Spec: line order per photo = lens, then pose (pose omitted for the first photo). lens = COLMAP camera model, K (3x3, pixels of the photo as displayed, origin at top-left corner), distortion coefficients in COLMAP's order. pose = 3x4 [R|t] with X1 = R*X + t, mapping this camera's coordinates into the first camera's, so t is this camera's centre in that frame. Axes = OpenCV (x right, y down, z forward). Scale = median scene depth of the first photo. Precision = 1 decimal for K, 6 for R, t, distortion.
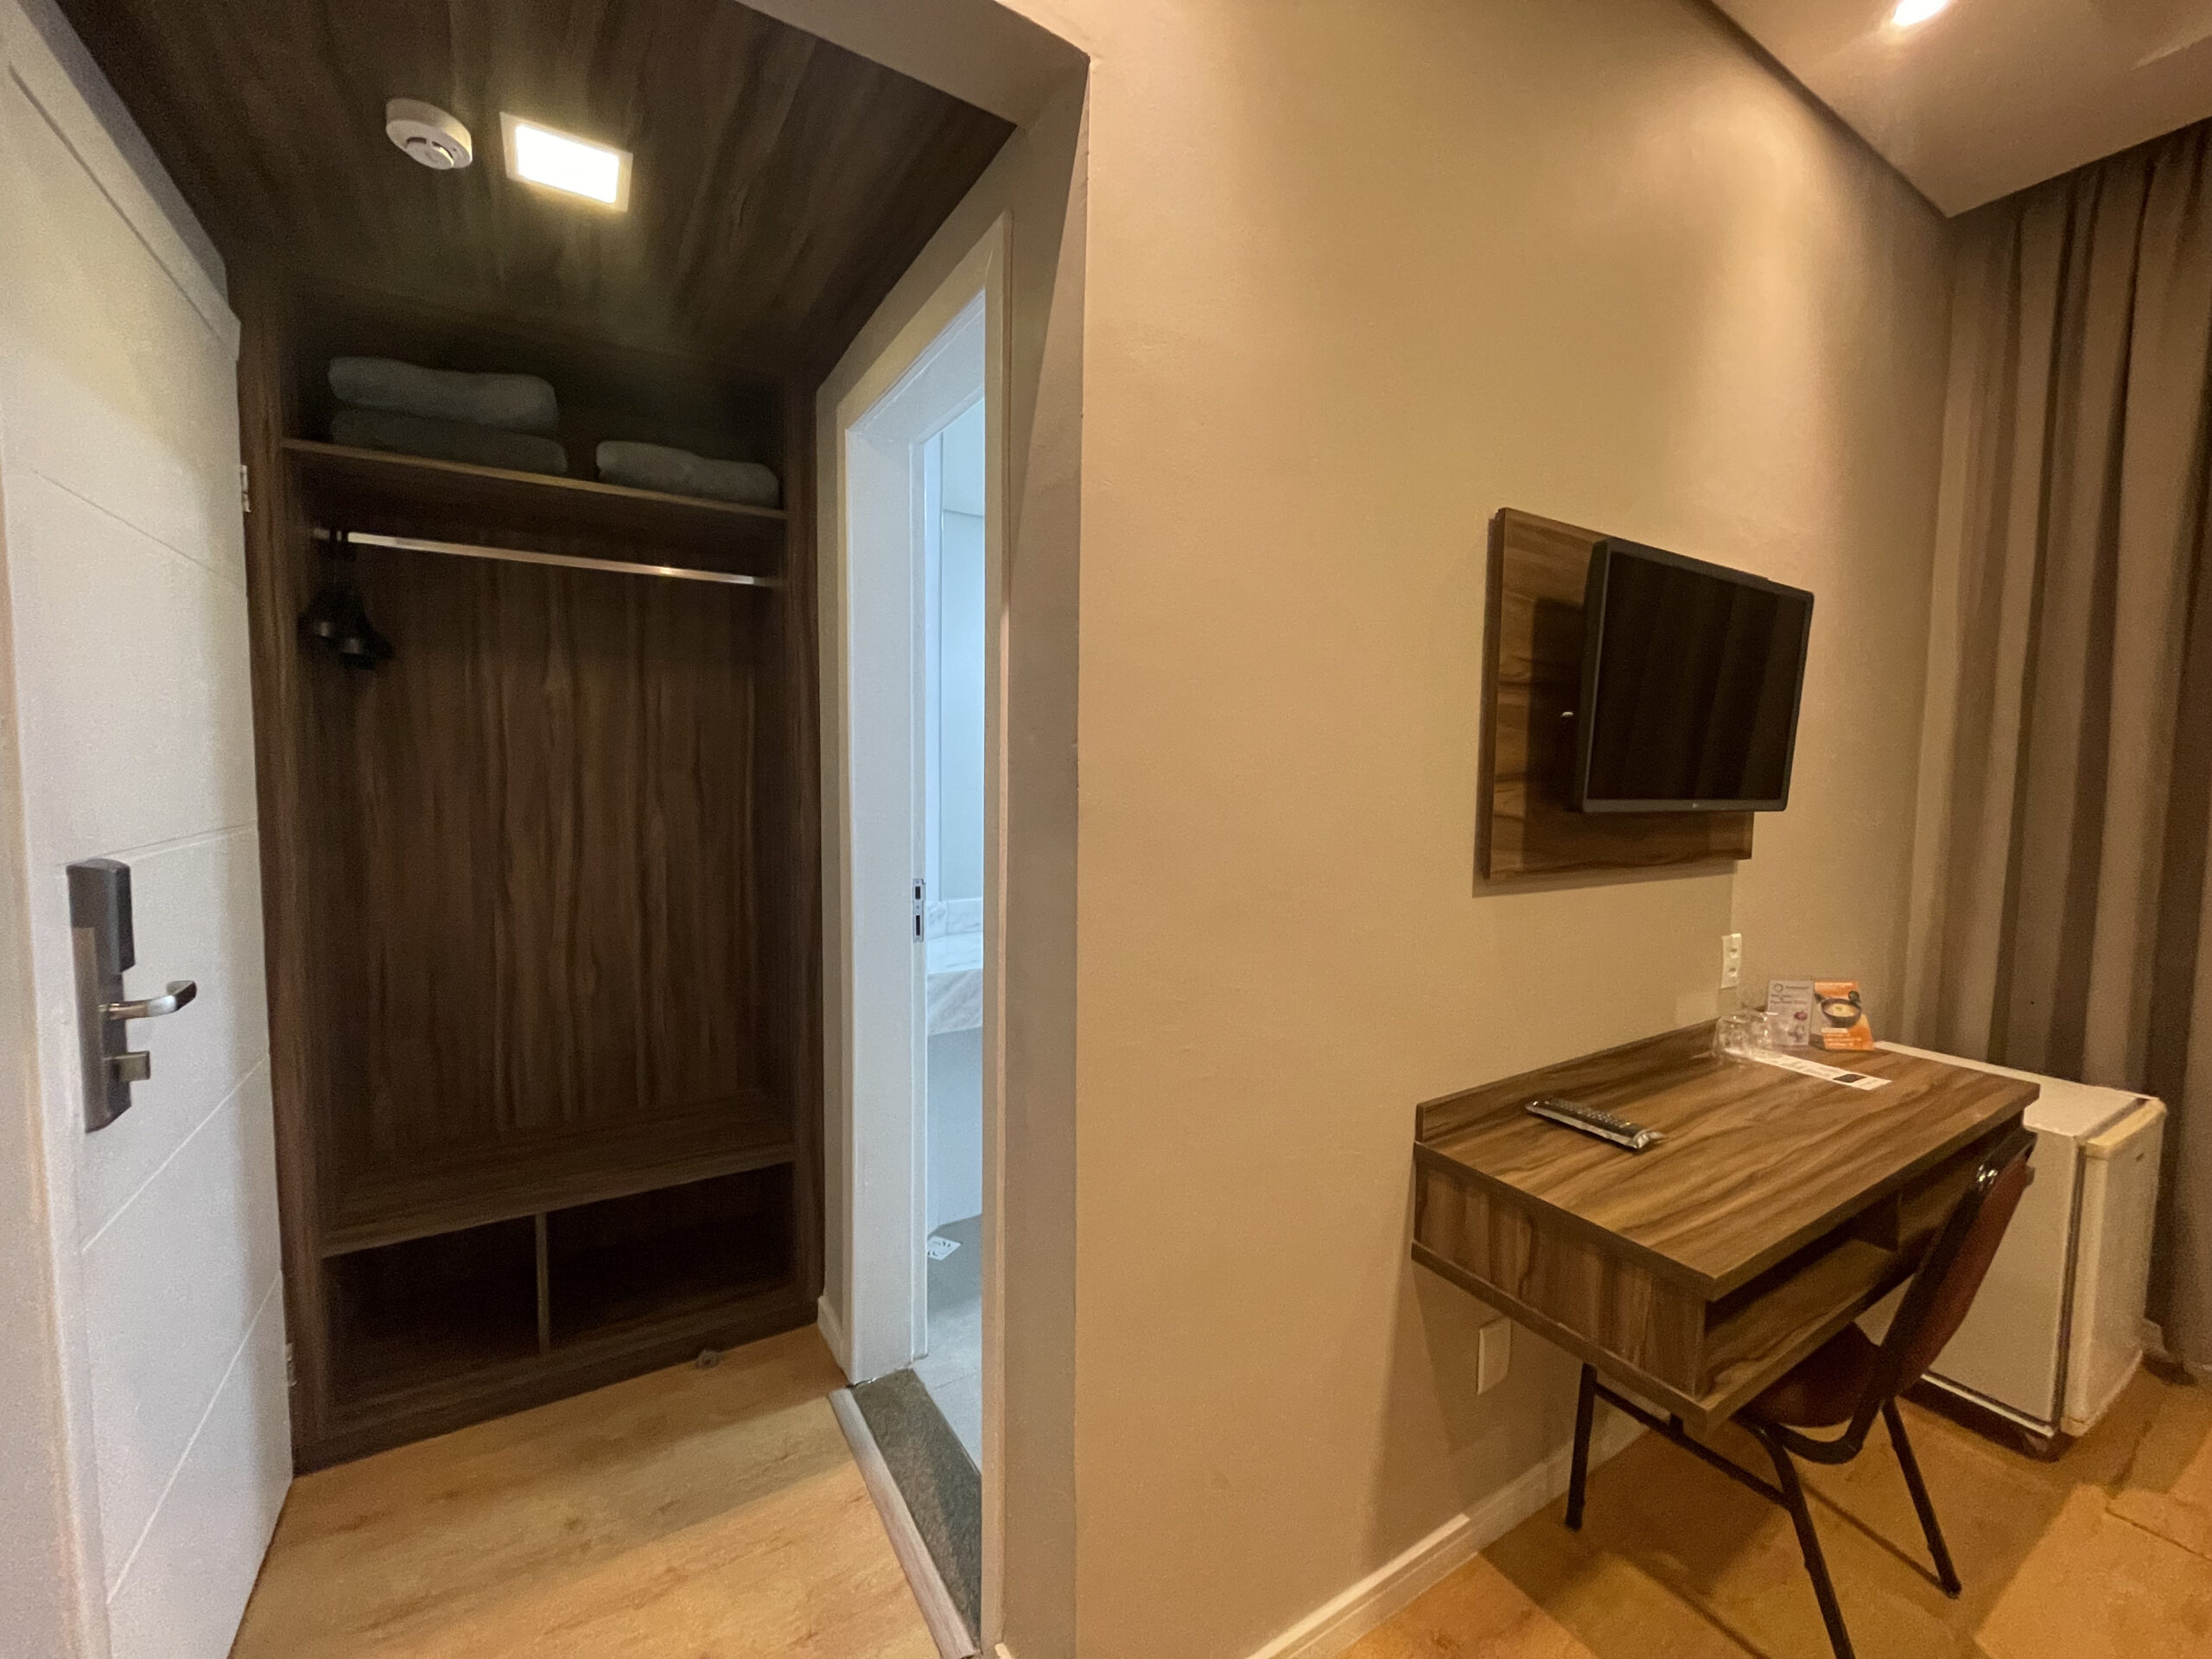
lens RADIAL K [[888.3, 0, 1108.7], [0, 888.3, 829.5], [0, 0, 1]] dist [-0.003824, -0.000547]
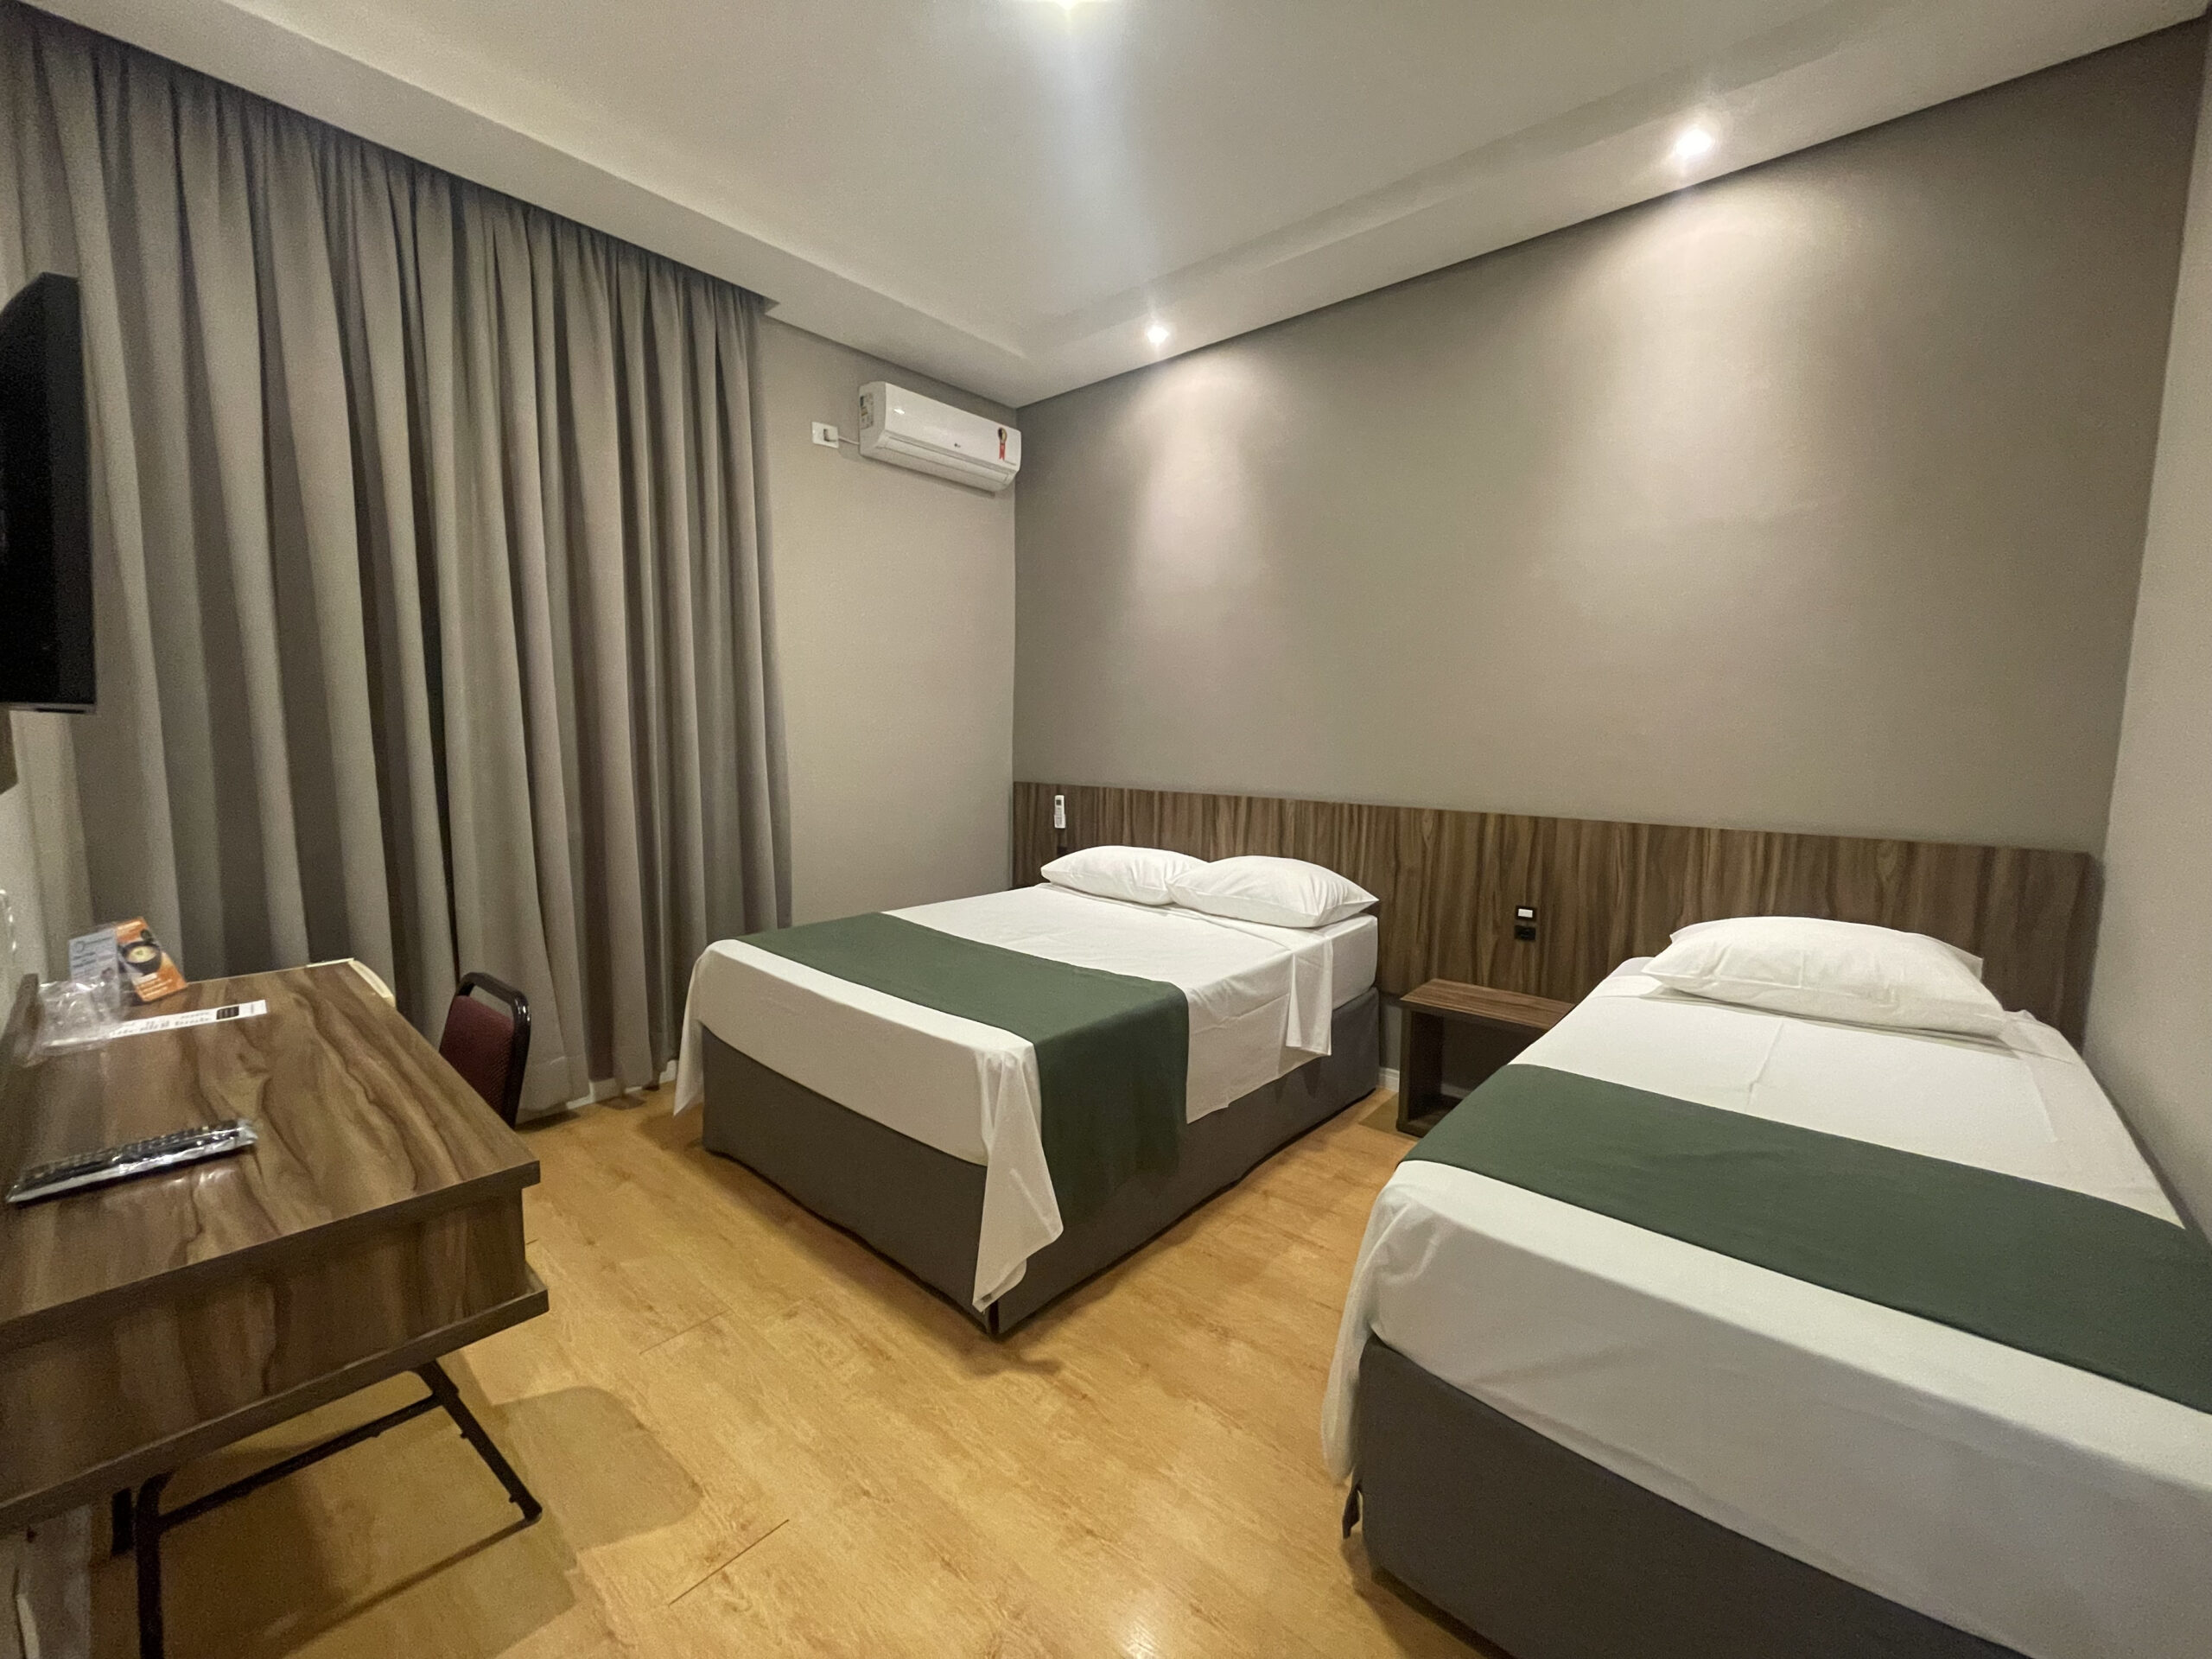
lens RADIAL K [[888.3, 0, 1104.8], [0, 888.3, 827.4], [0, 0, 1]] dist [-0.003824, -0.000547]
pose [[-0.289805, -0.118581, 0.949711, -0.288815], [0.052415, 0.988839, 0.139461, 0.019392], [-0.955649, 0.090195, -0.280355, 0.446220]]
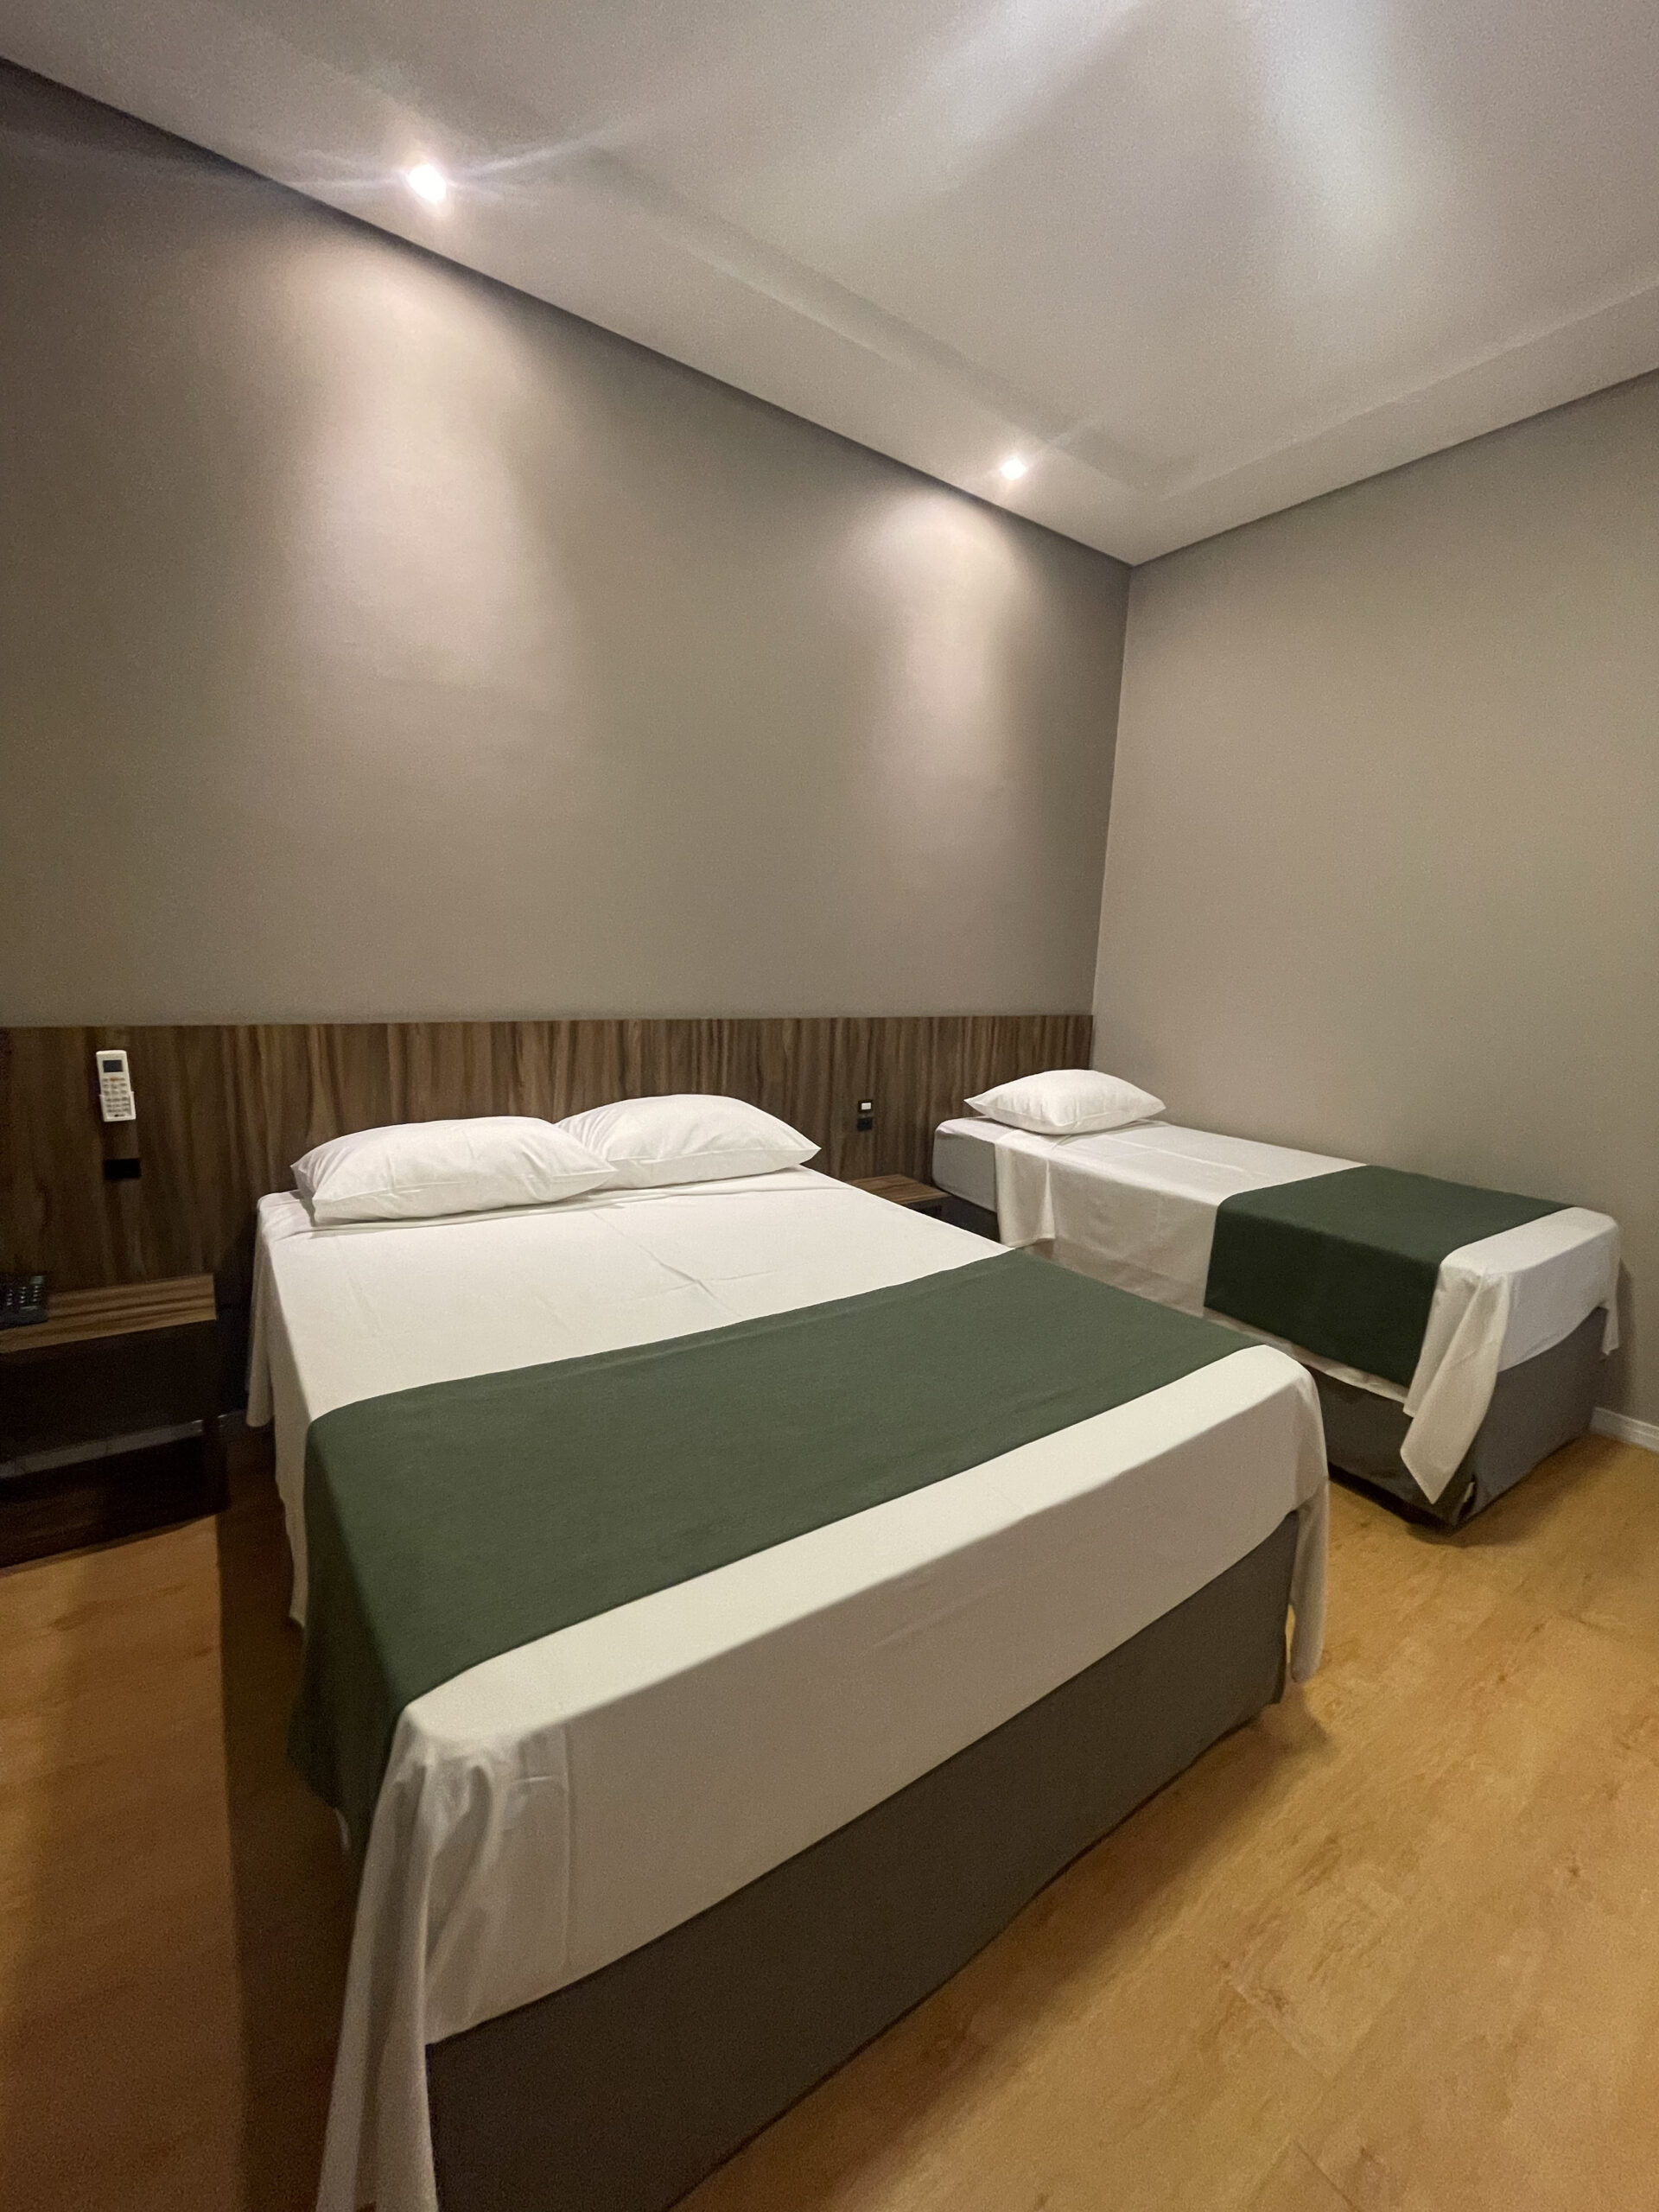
lens RADIAL K [[888.3, 0, 831.9], [0, 888.3, 1104.5], [0, 0, 1]] dist [-0.003824, -0.000547]
pose [[-0.997109, -0.041339, -0.063754, 1.452275], [-0.055464, 0.969476, 0.238833, 0.012983], [0.051935, 0.241678, -0.968966, 1.099516]]
